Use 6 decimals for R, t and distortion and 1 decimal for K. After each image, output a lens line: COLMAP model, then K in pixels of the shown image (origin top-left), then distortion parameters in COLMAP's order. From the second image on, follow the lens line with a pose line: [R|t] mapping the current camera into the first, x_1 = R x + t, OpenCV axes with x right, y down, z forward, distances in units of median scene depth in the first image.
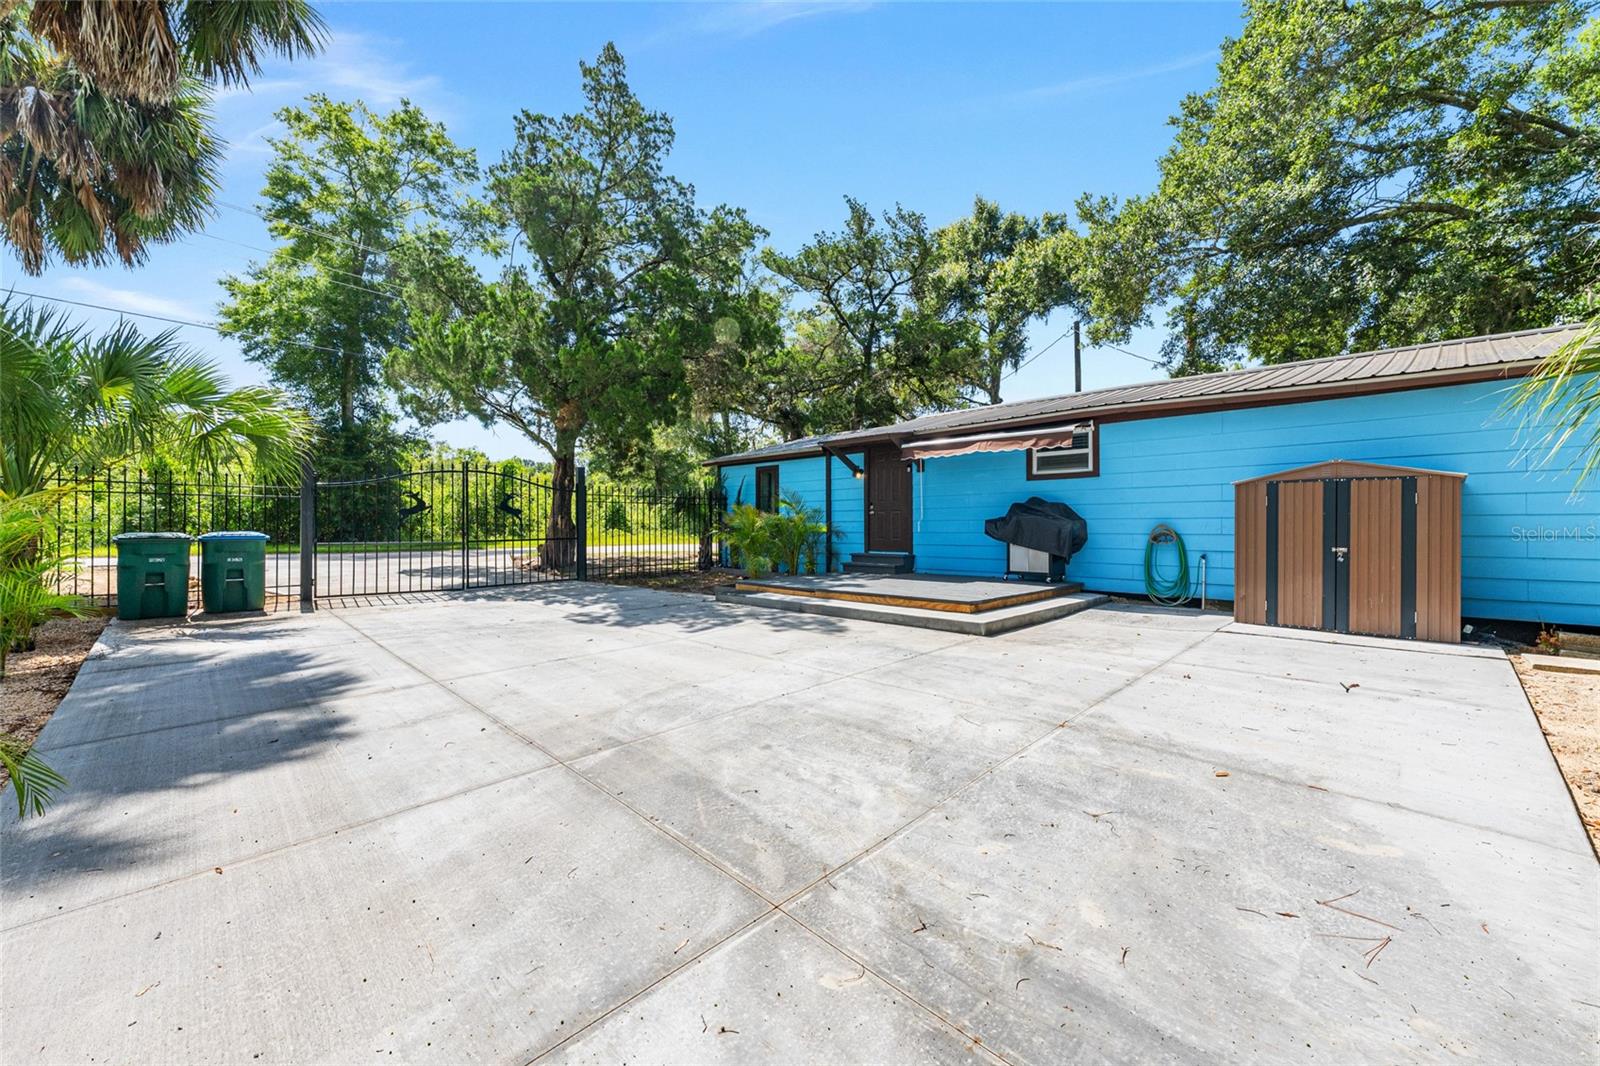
lens RADIAL K [[611.0, 0, 800.0], [0, 611.0, 533.0], [0, 0, 1]] dist [-0.001161, -0.000069]
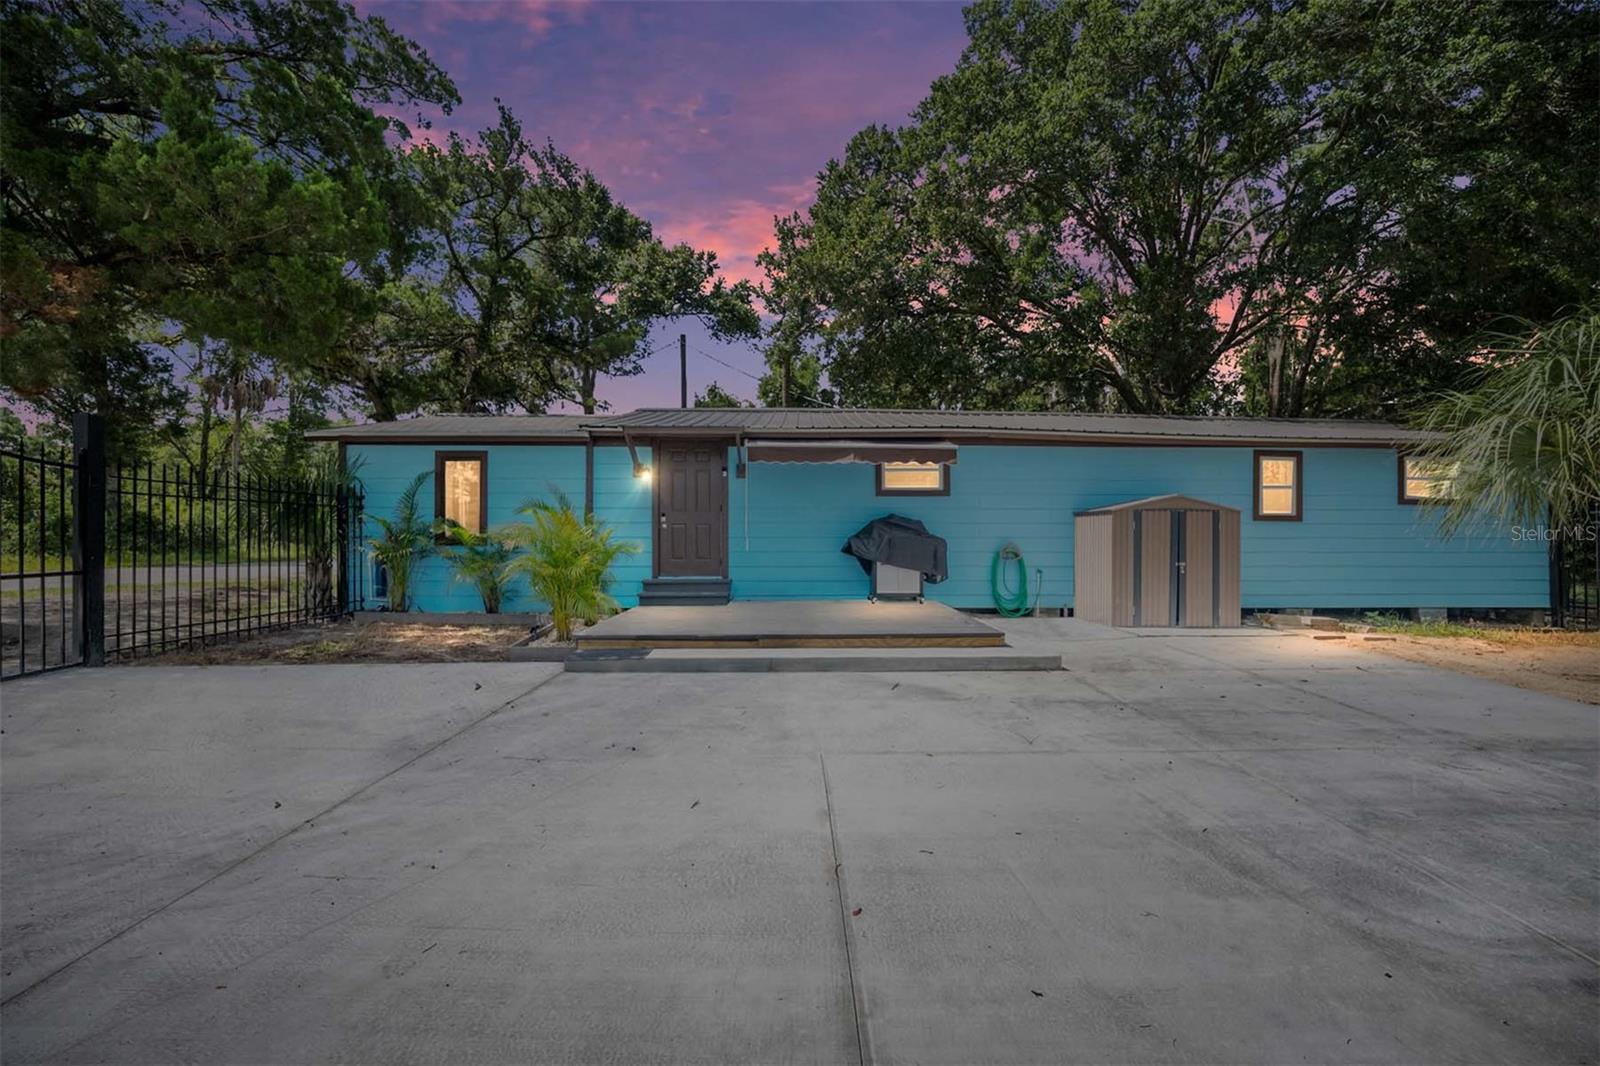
lens RADIAL K [[637.4, 0, 823.7], [0, 637.4, 534.3], [0, 0, 1]] dist [-0.017300, 0.000372]
pose [[0.699715, 0.008267, 0.714375, -0.529037], [0.004878, 0.999854, -0.016349, -0.014897], [-0.714406, 0.014925, 0.699573, 0.512951]]
